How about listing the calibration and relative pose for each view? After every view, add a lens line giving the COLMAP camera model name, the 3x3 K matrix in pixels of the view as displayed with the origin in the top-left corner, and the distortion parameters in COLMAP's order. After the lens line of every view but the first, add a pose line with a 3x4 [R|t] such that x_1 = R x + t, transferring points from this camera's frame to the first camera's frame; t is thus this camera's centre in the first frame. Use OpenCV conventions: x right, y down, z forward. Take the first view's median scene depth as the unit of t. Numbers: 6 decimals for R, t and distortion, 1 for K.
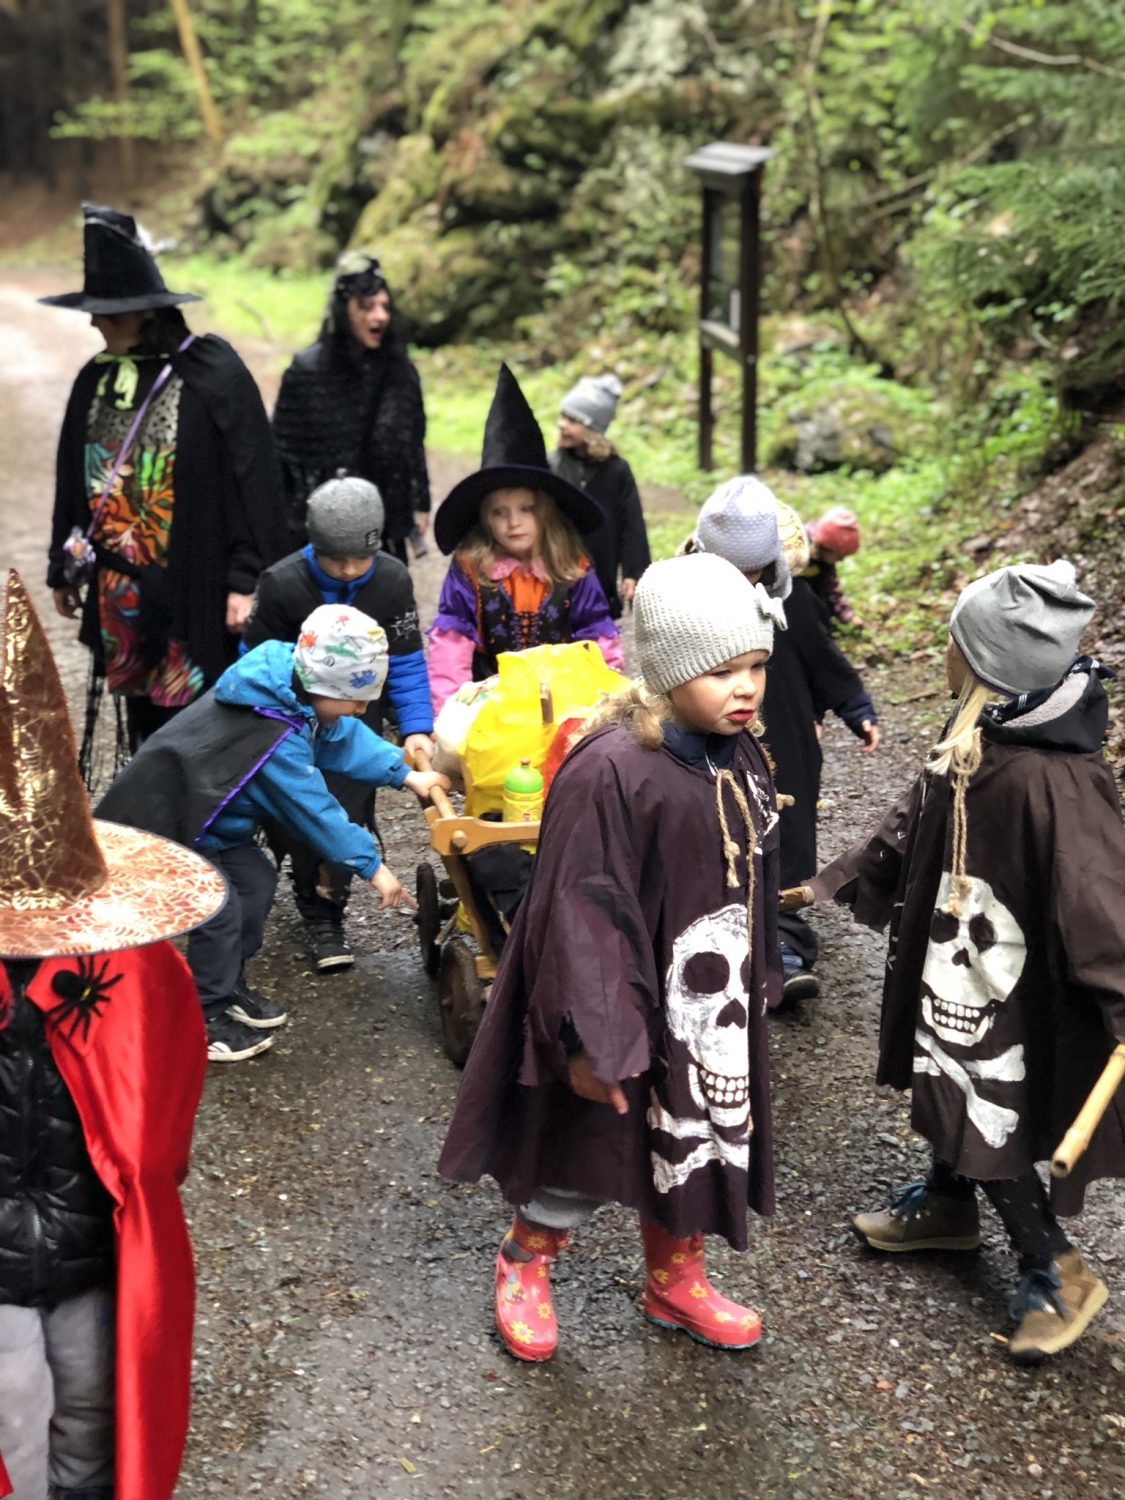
lens RADIAL K [[2262.3, 0, 586.7], [0, 2262.3, 770.1], [0, 0, 1]] dist [0.098023, 0.000000]
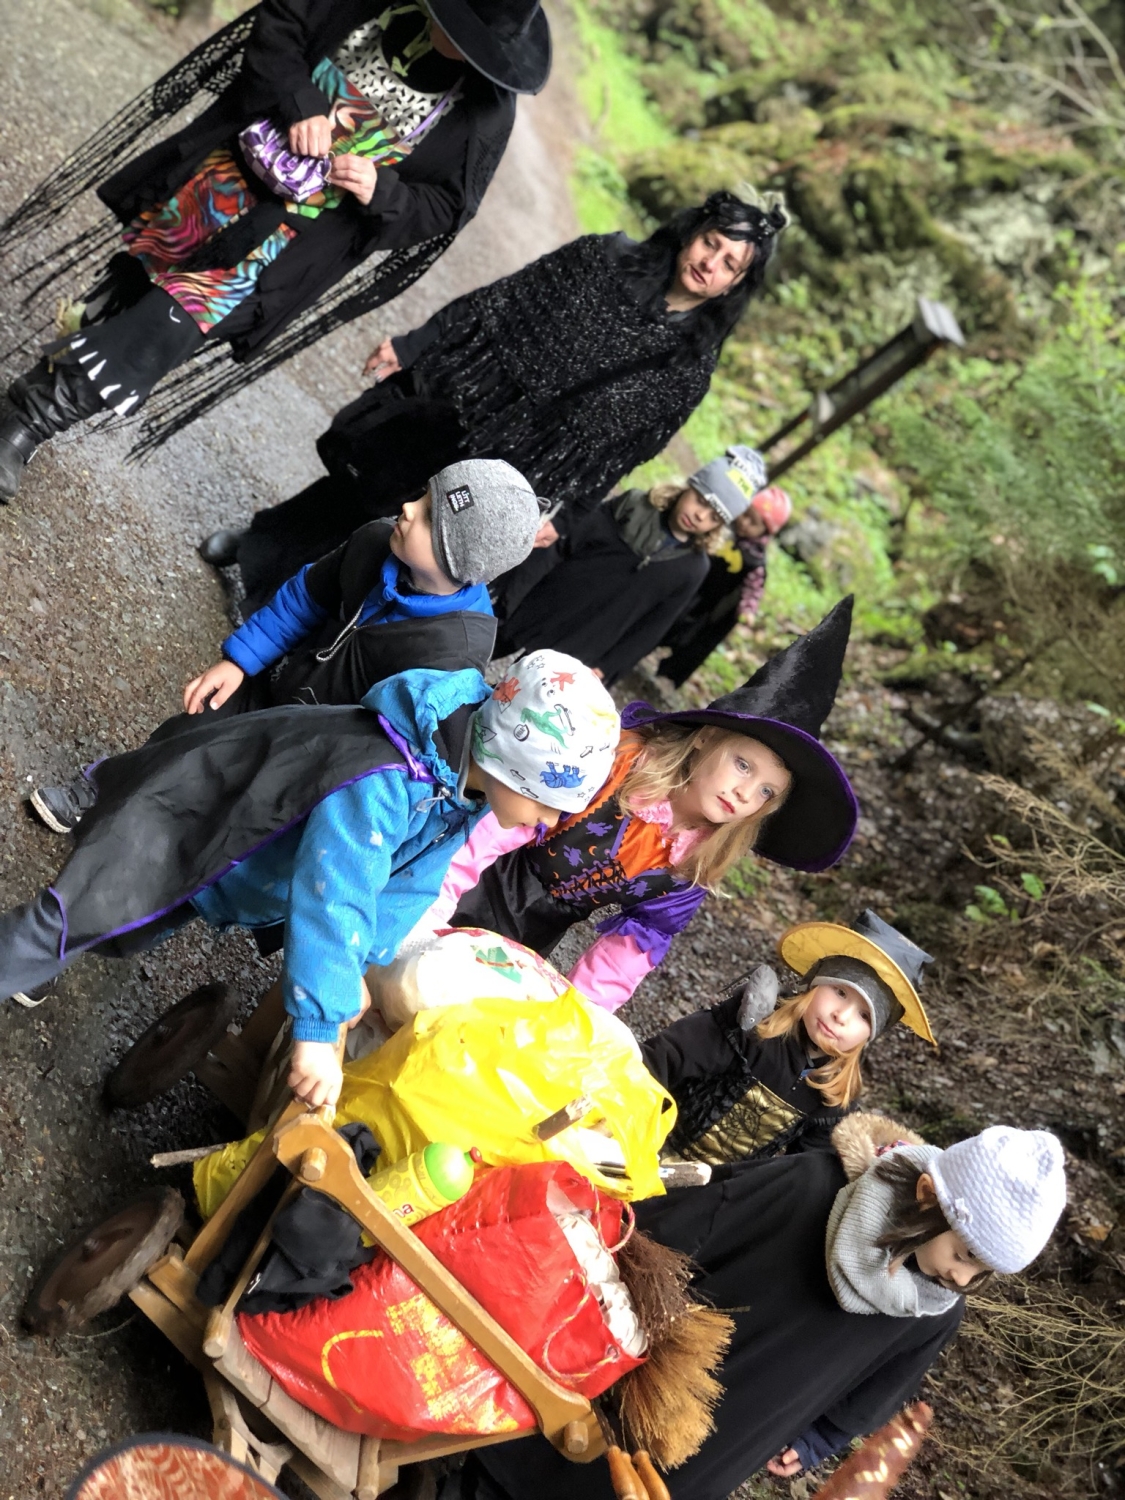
lens RADIAL K [[2262.3, 0, 553.6], [0, 2262.3, 756.8], [0, 0, 1]] dist [0.098023, 0.000000]
pose [[0.625606, 0.778478, 0.050882, 0.034876], [-0.779252, 0.626673, -0.006798, 0.026899], [-0.037179, -0.035397, 0.998682, -0.125913]]
